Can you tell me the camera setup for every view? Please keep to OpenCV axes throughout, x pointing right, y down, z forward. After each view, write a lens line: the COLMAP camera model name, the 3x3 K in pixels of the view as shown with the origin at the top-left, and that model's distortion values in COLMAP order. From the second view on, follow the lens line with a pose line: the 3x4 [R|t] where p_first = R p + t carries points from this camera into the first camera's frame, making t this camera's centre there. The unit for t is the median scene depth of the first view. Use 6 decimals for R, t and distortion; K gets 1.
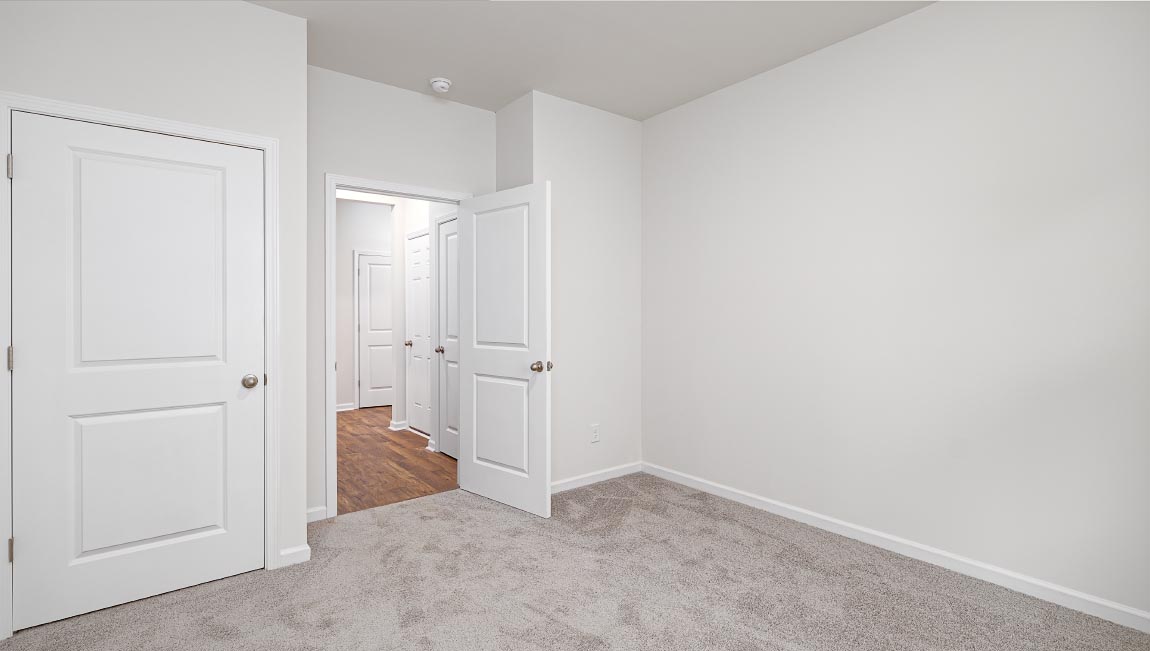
lens RADIAL K [[474.1, 0, 575.0], [0, 474.1, 325.5], [0, 0, 1]] dist [0.026470, 0.000282]
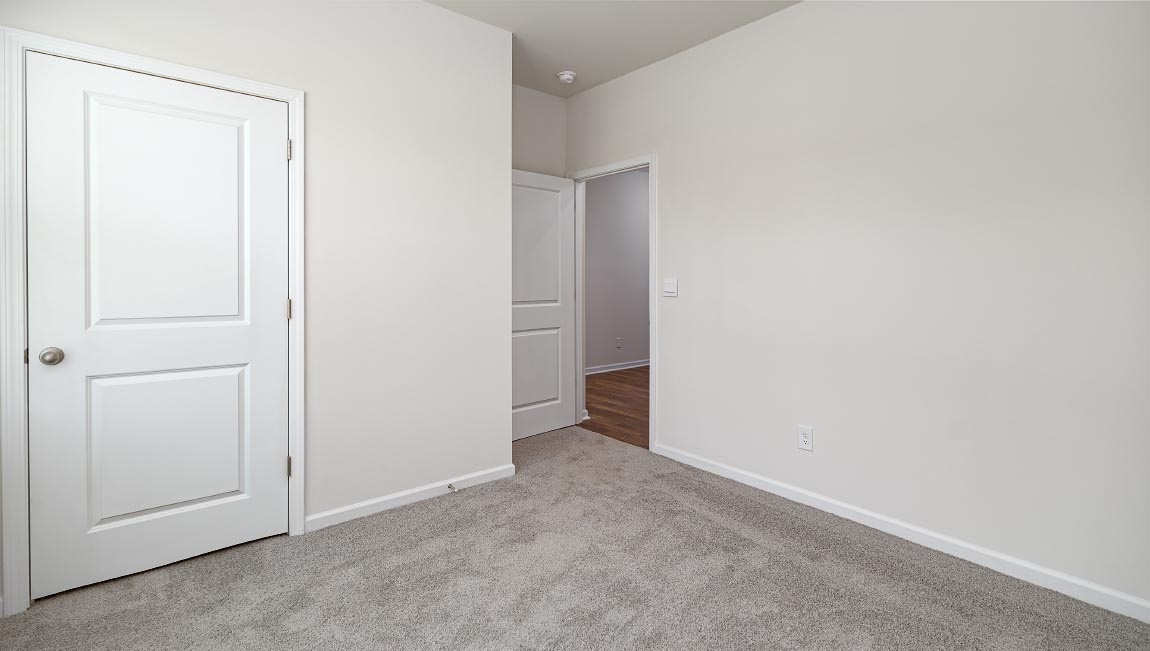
lens RADIAL K [[526.8, 0, 577.3], [0, 526.8, 290.7], [0, 0, 1]] dist [-0.000184, 0.000469]
pose [[0.990256, 0.011893, 0.138748, -0.239216], [-0.012327, 0.999921, 0.002268, 0.004062], [-0.138710, -0.003957, 0.990325, -0.144644]]
